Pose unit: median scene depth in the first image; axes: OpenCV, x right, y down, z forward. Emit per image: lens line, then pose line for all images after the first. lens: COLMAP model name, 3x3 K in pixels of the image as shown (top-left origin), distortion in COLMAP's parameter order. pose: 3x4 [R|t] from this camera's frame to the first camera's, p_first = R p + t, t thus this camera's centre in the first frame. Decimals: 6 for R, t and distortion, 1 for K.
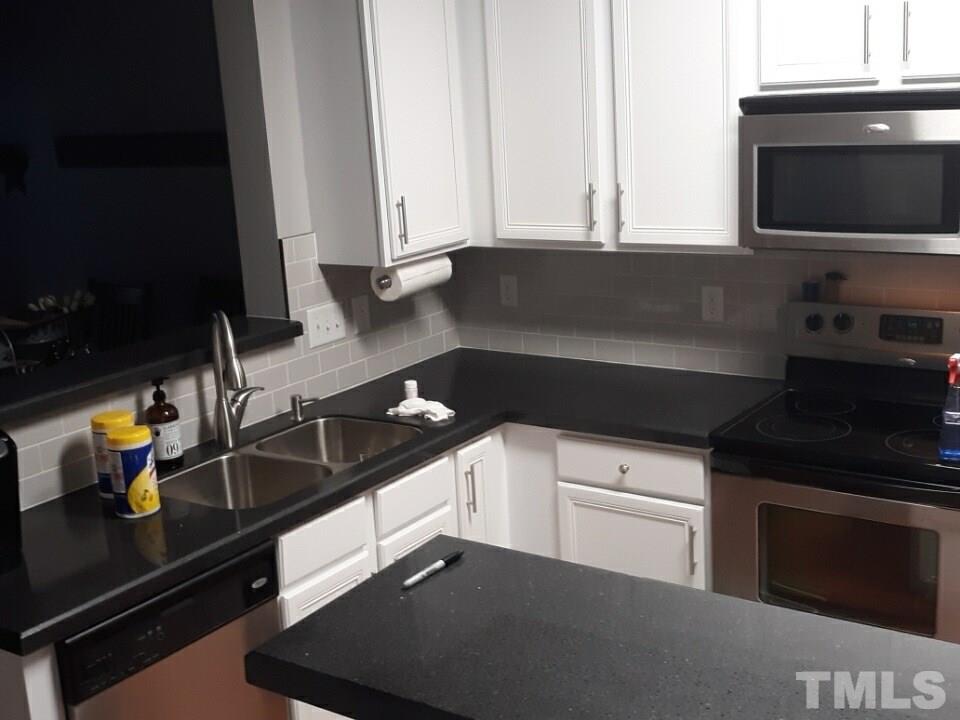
lens RADIAL K [[1146.4, 0, 480.0], [0, 1146.4, 360.0], [0, 0, 1]] dist [0.003160, -0.008417]
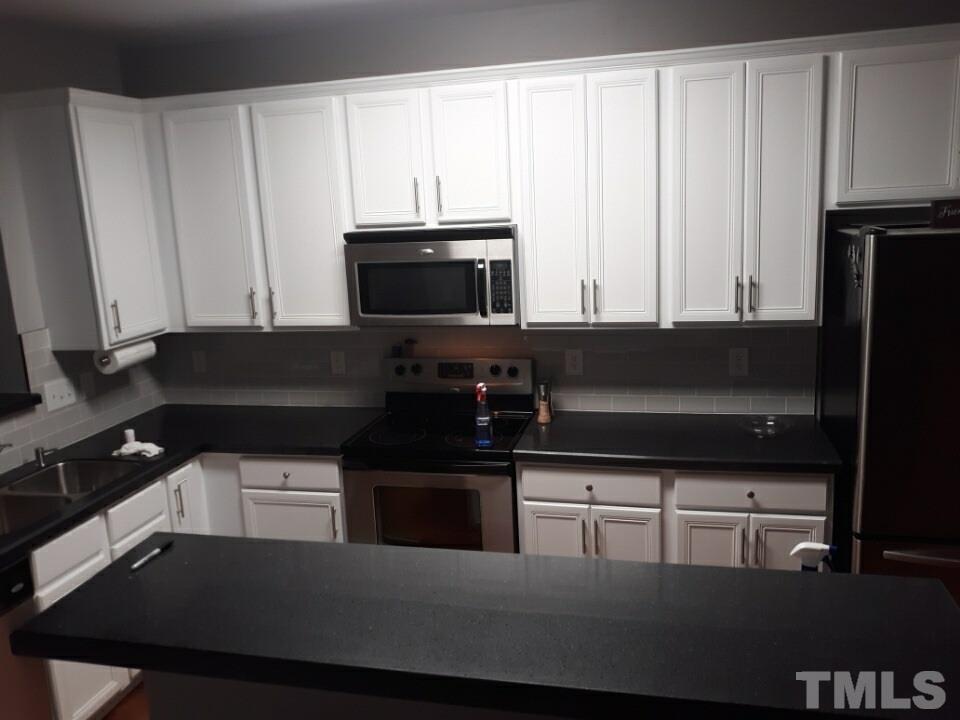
lens RADIAL K [[779.3, 0, 466.8], [0, 779.3, 353.4], [0, 0, 1]] dist [-0.004360, 0.001395]
pose [[0.935493, -0.055776, 0.348914, -0.001123], [0.077121, 0.995886, -0.047574, 0.002590], [-0.344825, 0.071413, 0.935946, -0.051654]]
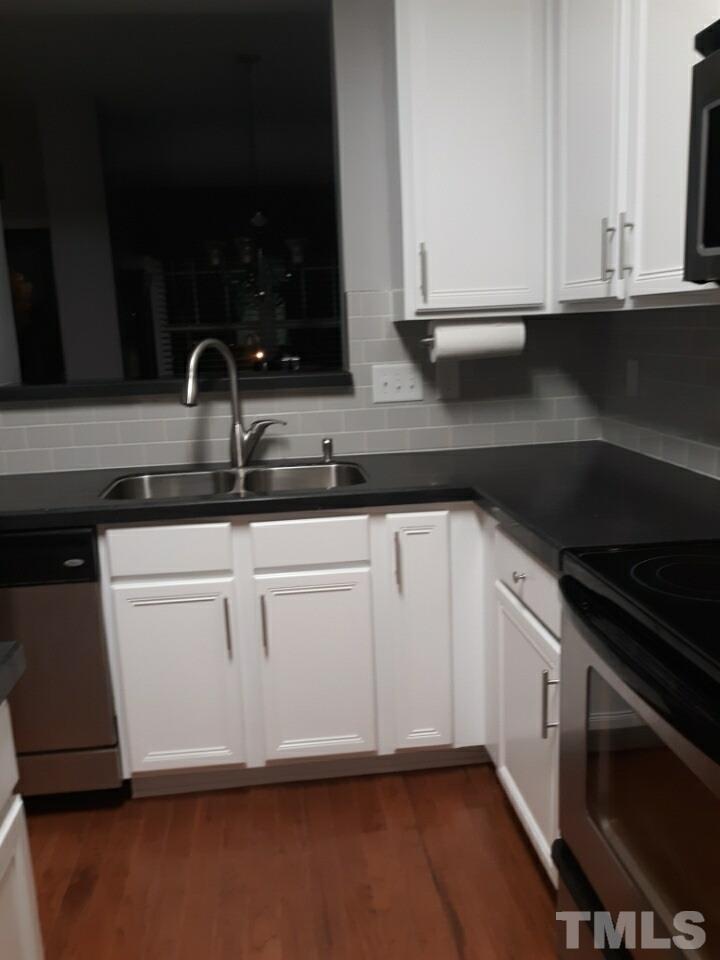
lens RADIAL K [[813.1, 0, 360.0], [0, 813.1, 480.0], [0, 0, 1]] dist [0.036941, 0.002227]
pose [[0.651472, 0.167476, -0.739957, 0.461421], [-0.174438, 0.982266, 0.068740, 0.012044], [0.738347, 0.084294, 0.669132, 0.557029]]
